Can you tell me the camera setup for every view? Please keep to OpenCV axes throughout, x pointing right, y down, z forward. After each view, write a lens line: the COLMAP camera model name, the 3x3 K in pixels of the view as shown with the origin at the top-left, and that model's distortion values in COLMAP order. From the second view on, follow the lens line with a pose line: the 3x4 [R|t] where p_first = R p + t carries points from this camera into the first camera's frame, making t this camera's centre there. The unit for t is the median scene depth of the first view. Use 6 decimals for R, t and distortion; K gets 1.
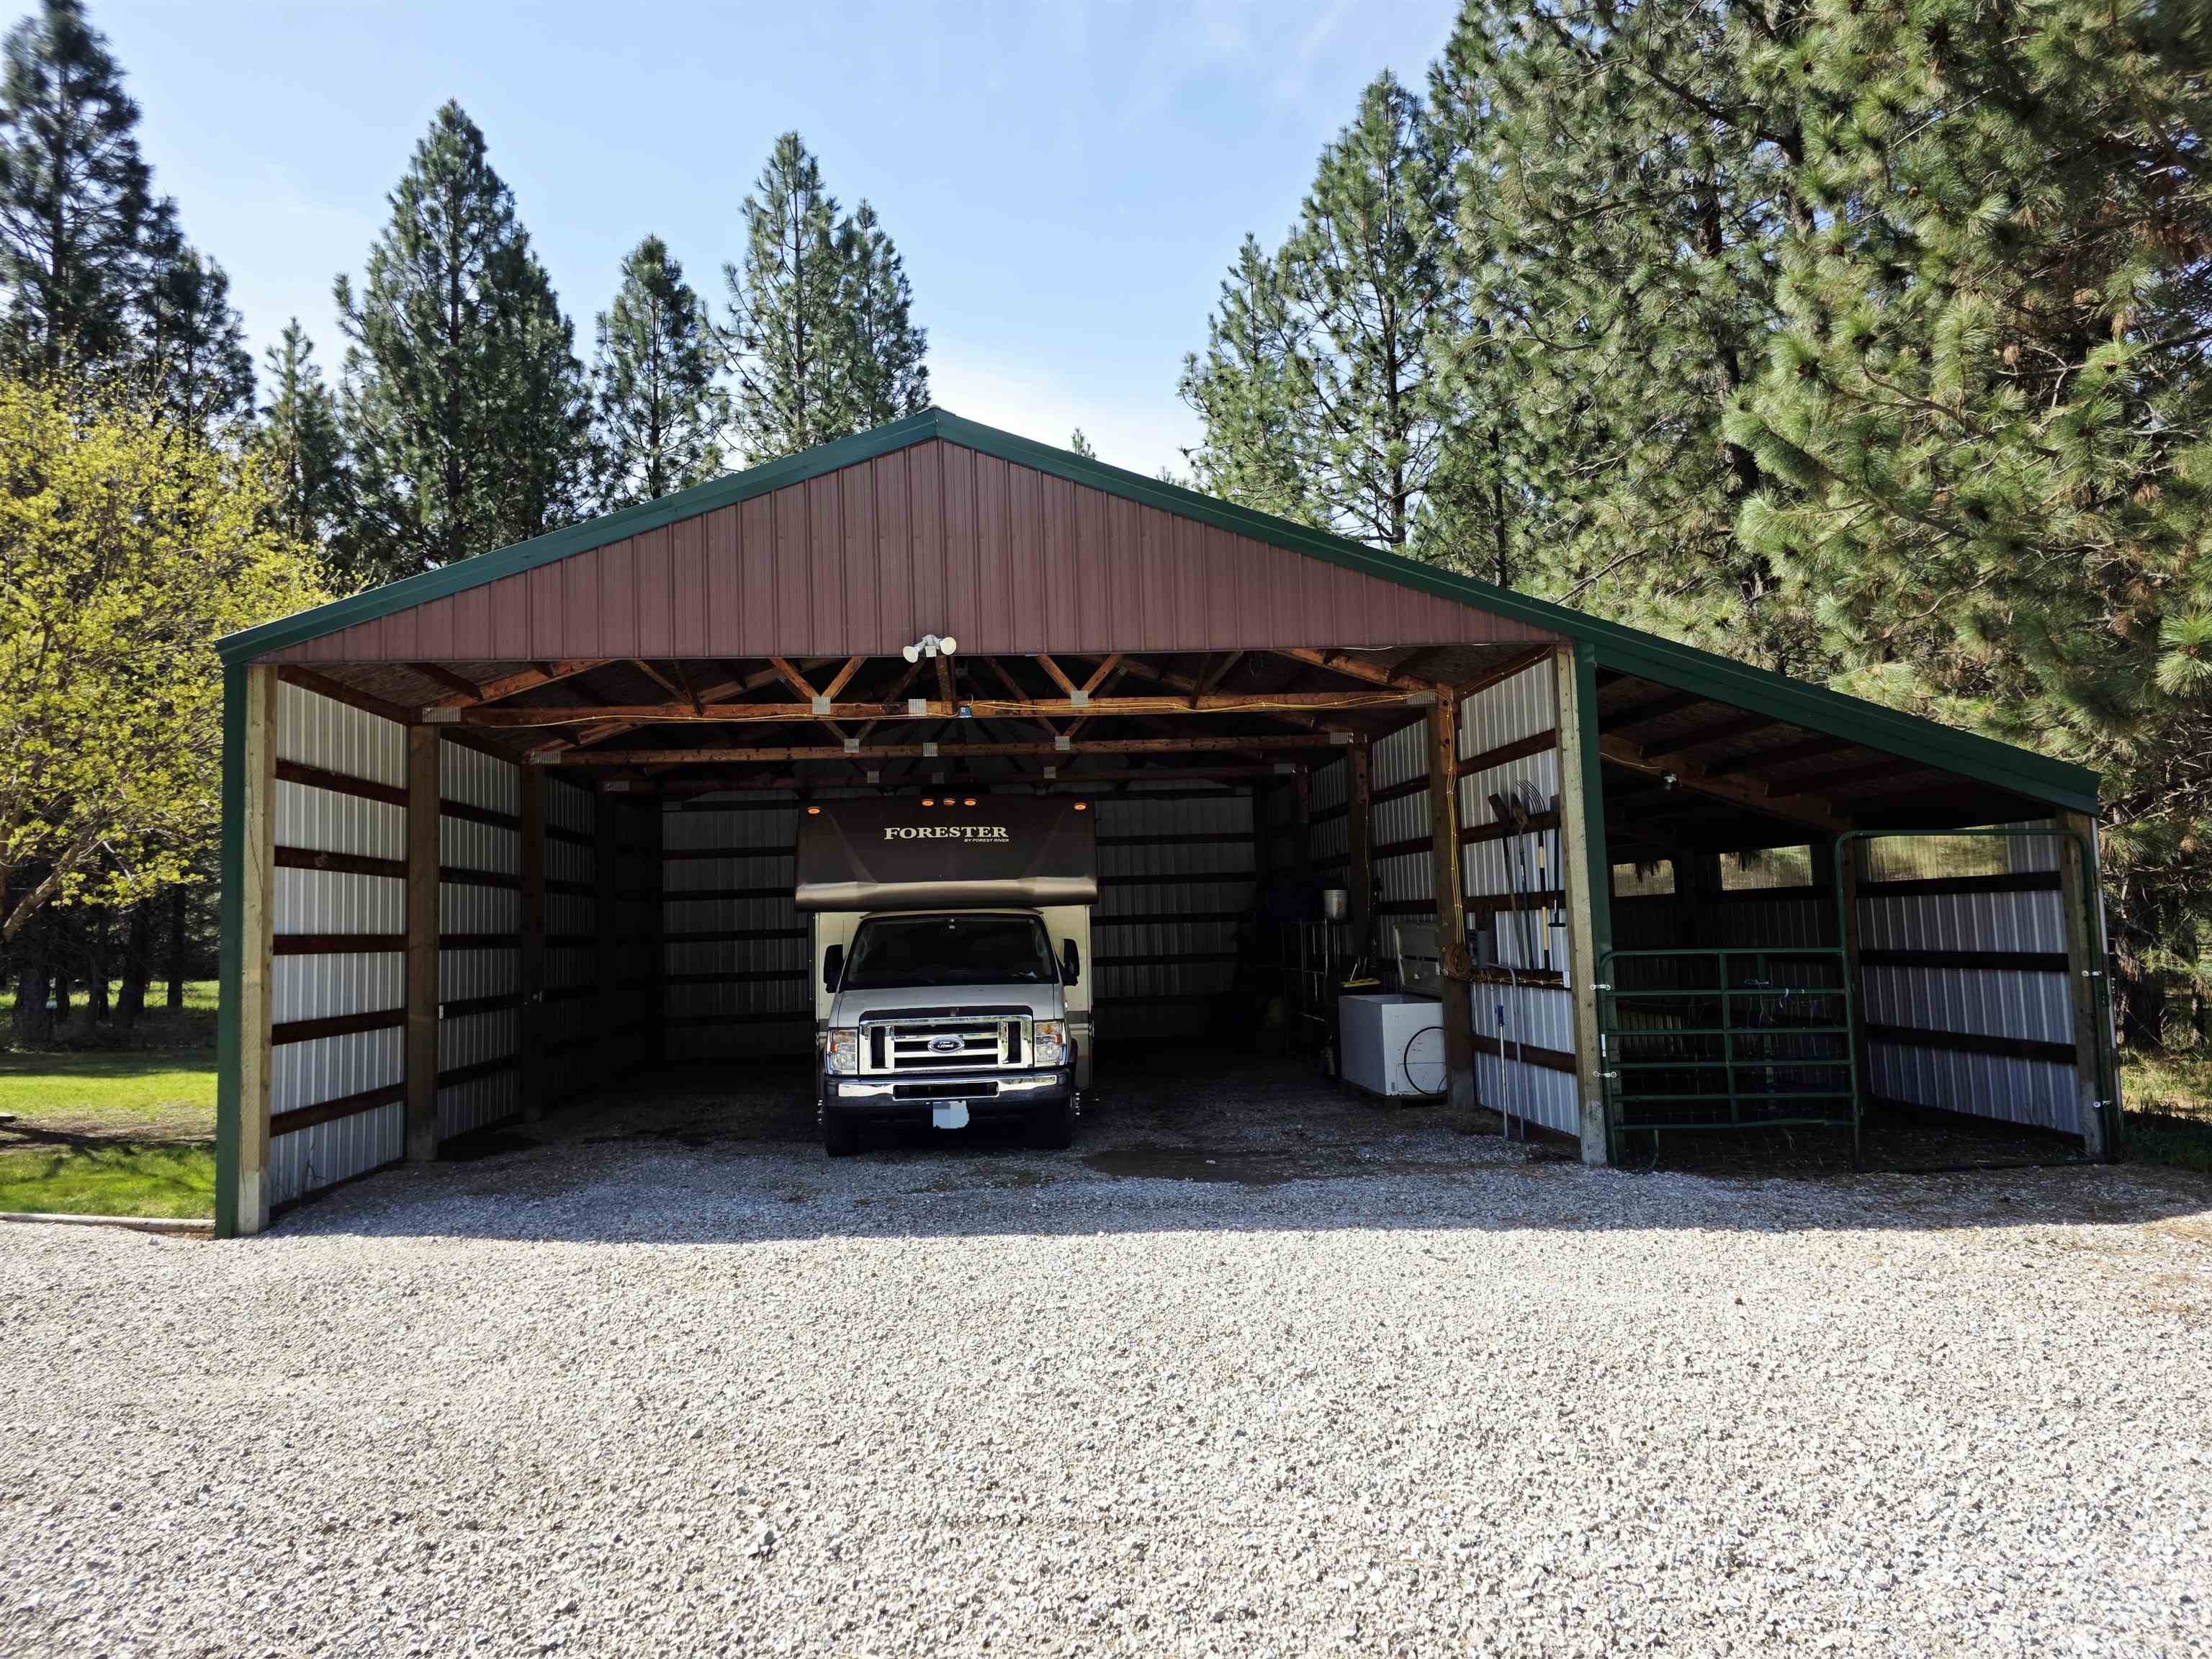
lens RADIAL K [[1482.5, 0, 1106.7], [0, 1482.5, 830.5], [0, 0, 1]] dist [0.055179, -0.048807]
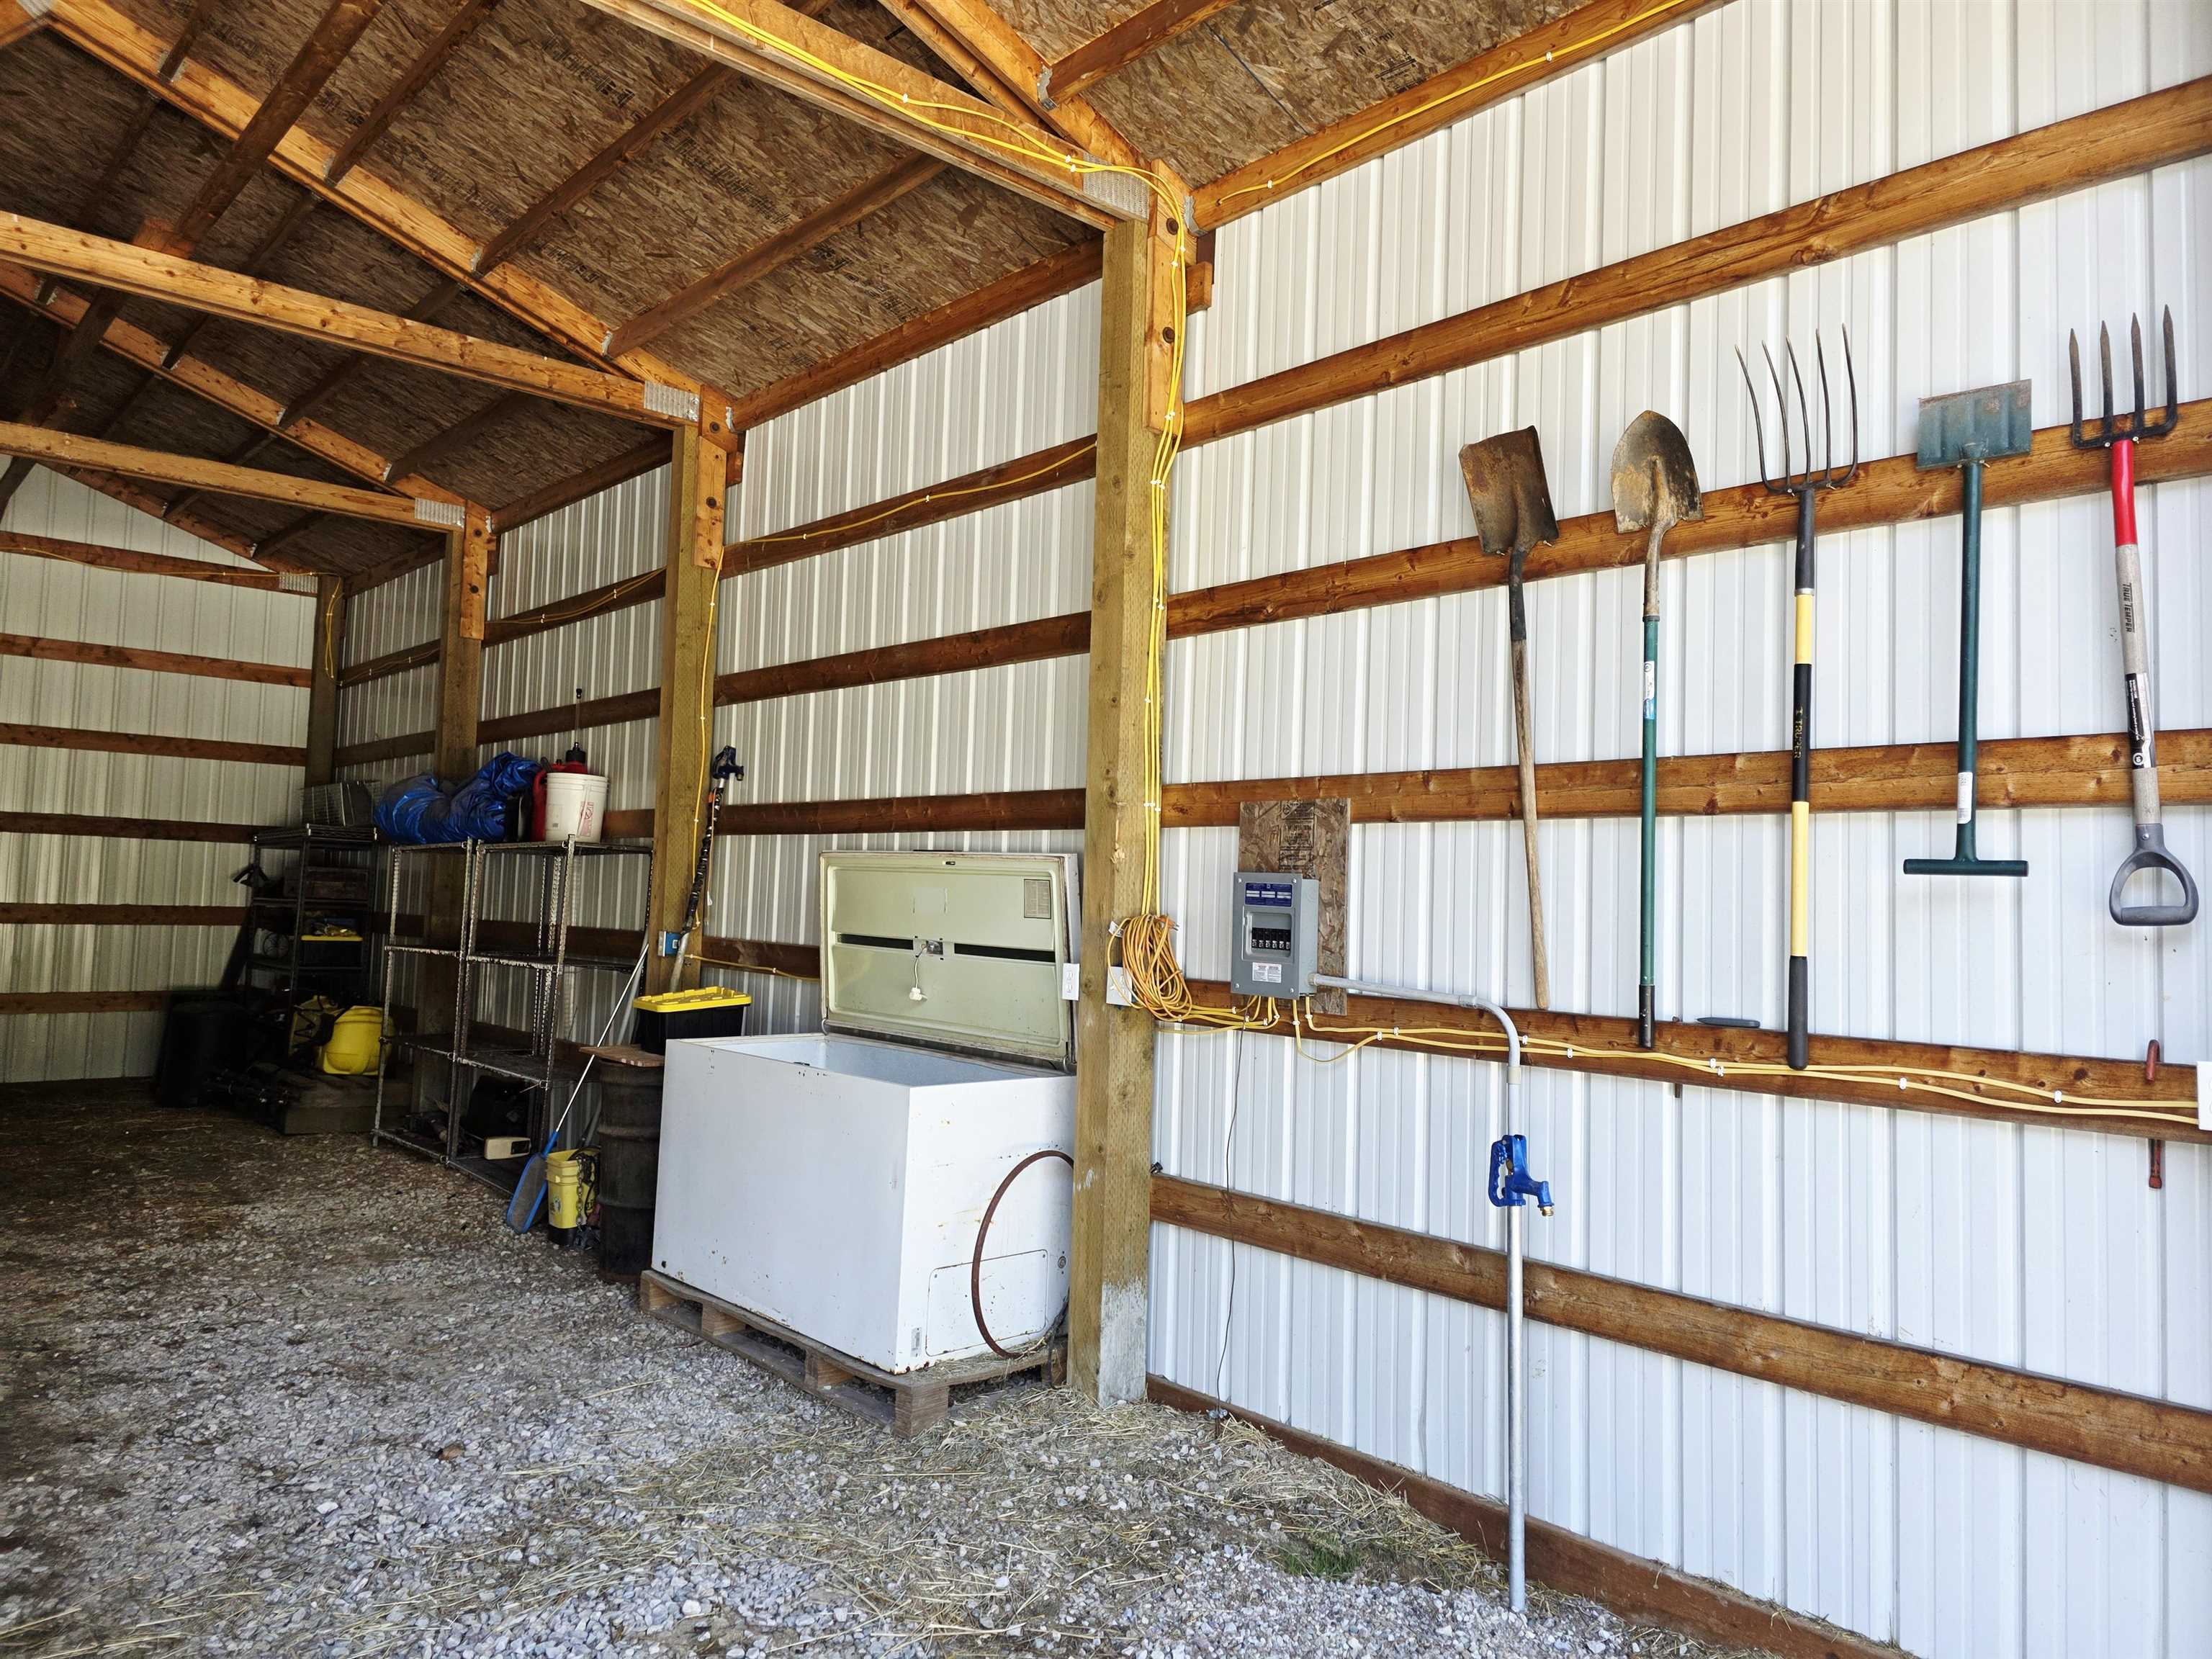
lens RADIAL K [[1482.5, 0, 1106.4], [0, 1482.5, 824.3], [0, 0, 1]] dist [0.055179, -0.048807]
pose [[0.790436, 0.087575, 0.606252, 0.011796], [-0.096022, 0.995206, -0.018566, 0.043850], [-0.604972, -0.043538, 0.795056, 0.518546]]
